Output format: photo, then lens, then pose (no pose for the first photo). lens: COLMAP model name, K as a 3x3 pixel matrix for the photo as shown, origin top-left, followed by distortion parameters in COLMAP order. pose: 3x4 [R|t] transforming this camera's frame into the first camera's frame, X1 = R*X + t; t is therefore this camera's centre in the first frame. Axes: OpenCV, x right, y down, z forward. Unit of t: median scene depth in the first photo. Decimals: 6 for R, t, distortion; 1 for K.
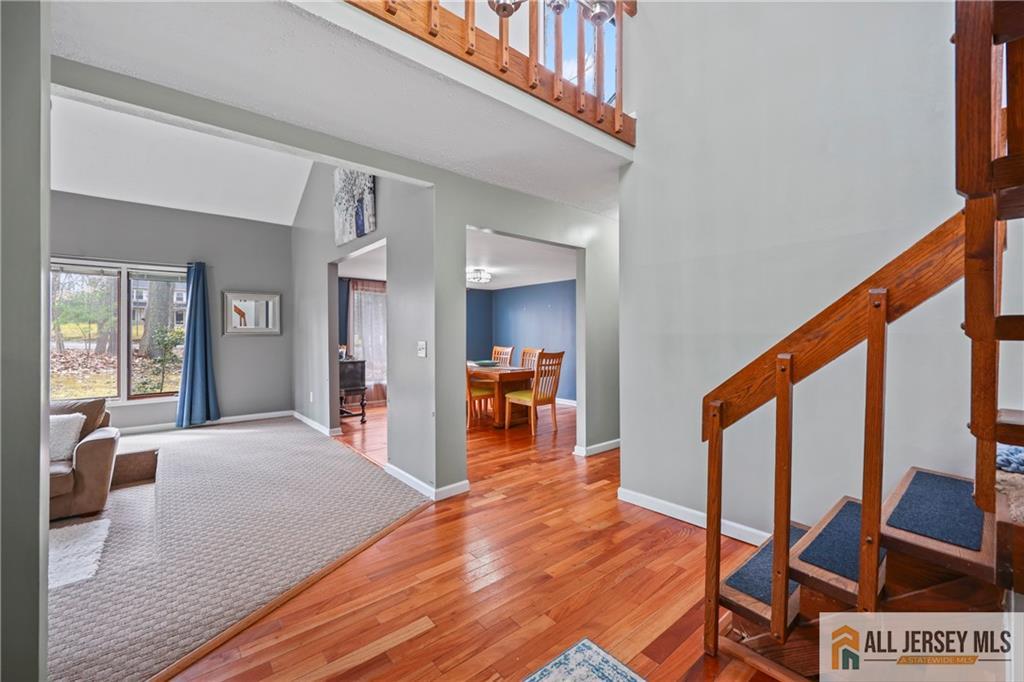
lens RADIAL K [[418.8, 0, 522.3], [0, 418.8, 325.2], [0, 0, 1]] dist [0.002870, -0.001023]
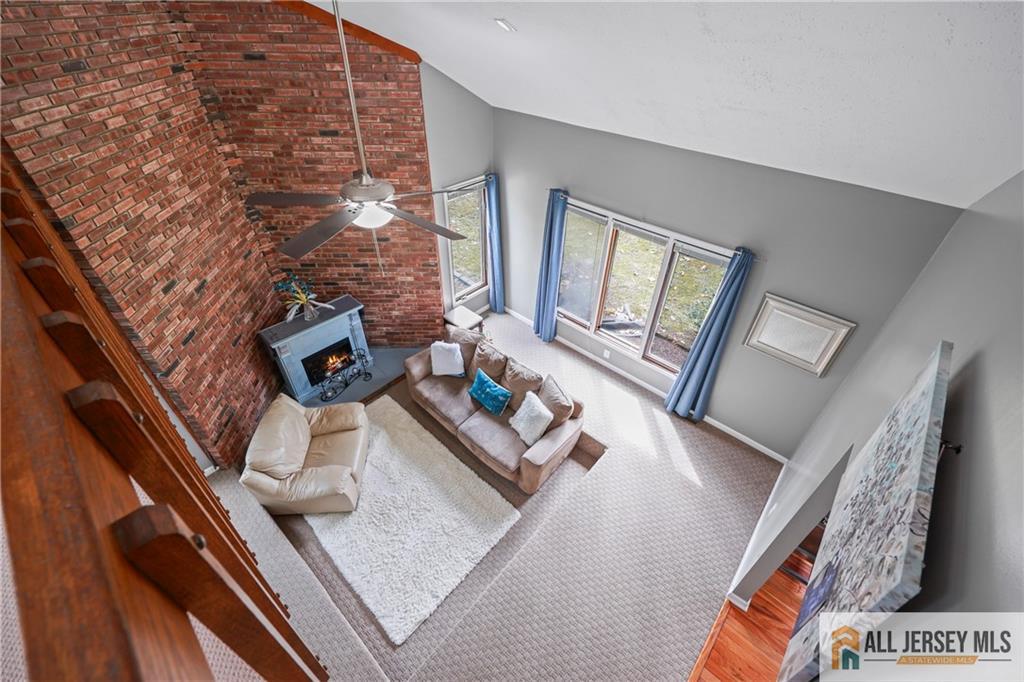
lens RADIAL K [[418.8, 0, 512.3], [0, 418.8, 332.6], [0, 0, 1]] dist [0.002870, -0.001023]
pose [[0.121201, 0.631618, -0.765747, -0.221711], [0.001859, 0.771288, 0.636483, -0.481282], [0.992626, -0.078566, 0.092307, 0.556278]]
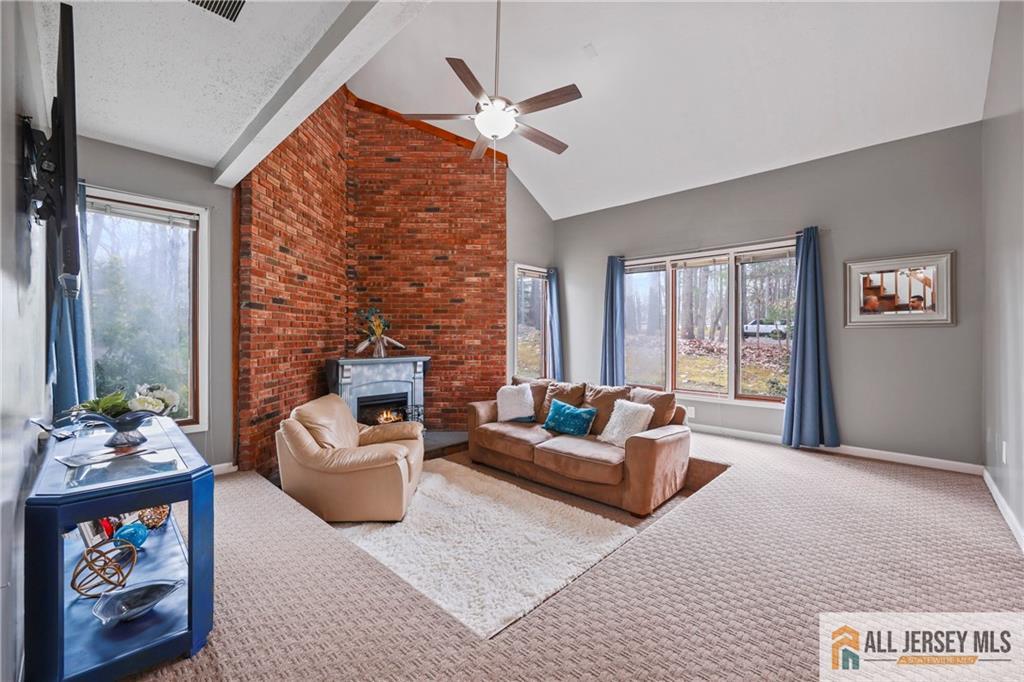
lens RADIAL K [[418.8, 0, 511.6], [0, 418.8, 339.2], [0, 0, 1]] dist [0.002870, -0.001023]
pose [[0.088113, 0.011975, -0.996039, -0.081488], [0.019955, 0.999706, 0.013784, 0.025689], [0.995911, -0.021091, 0.087848, 0.413464]]
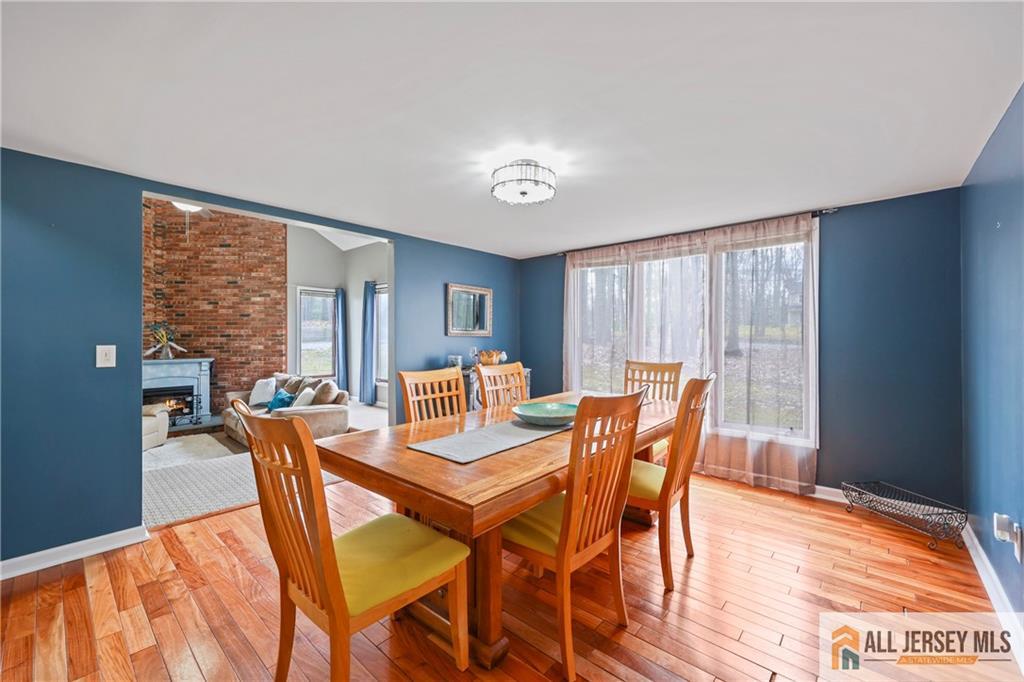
lens RADIAL K [[418.8, 0, 515.1], [0, 418.8, 339.2], [0, 0, 1]] dist [0.002870, -0.001023]
pose [[0.125423, 0.007497, -0.992075, 0.308516], [0.022643, 0.999689, 0.010418, 0.024498], [0.991845, -0.023770, 0.125214, 1.040380]]
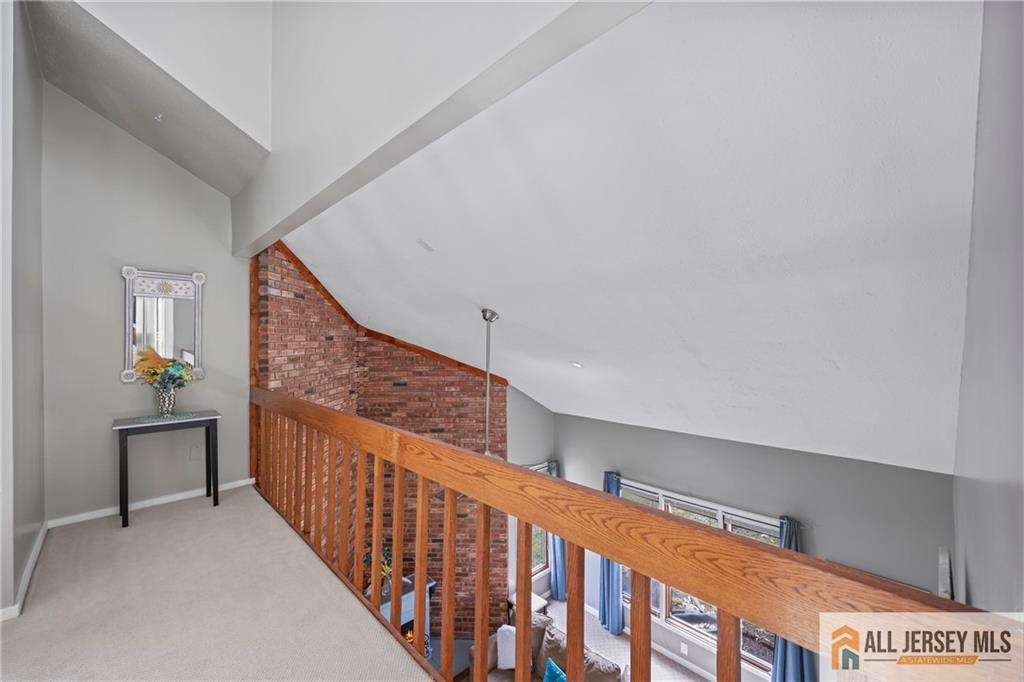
lens RADIAL K [[418.8, 0, 509.4], [0, 418.8, 342.4], [0, 0, 1]] dist [0.002870, -0.001023]
pose [[0.047500, 0.012838, -0.998789, -0.029897], [0.029830, 0.999453, 0.014266, -0.504310], [0.998426, -0.030472, 0.047091, 0.459142]]
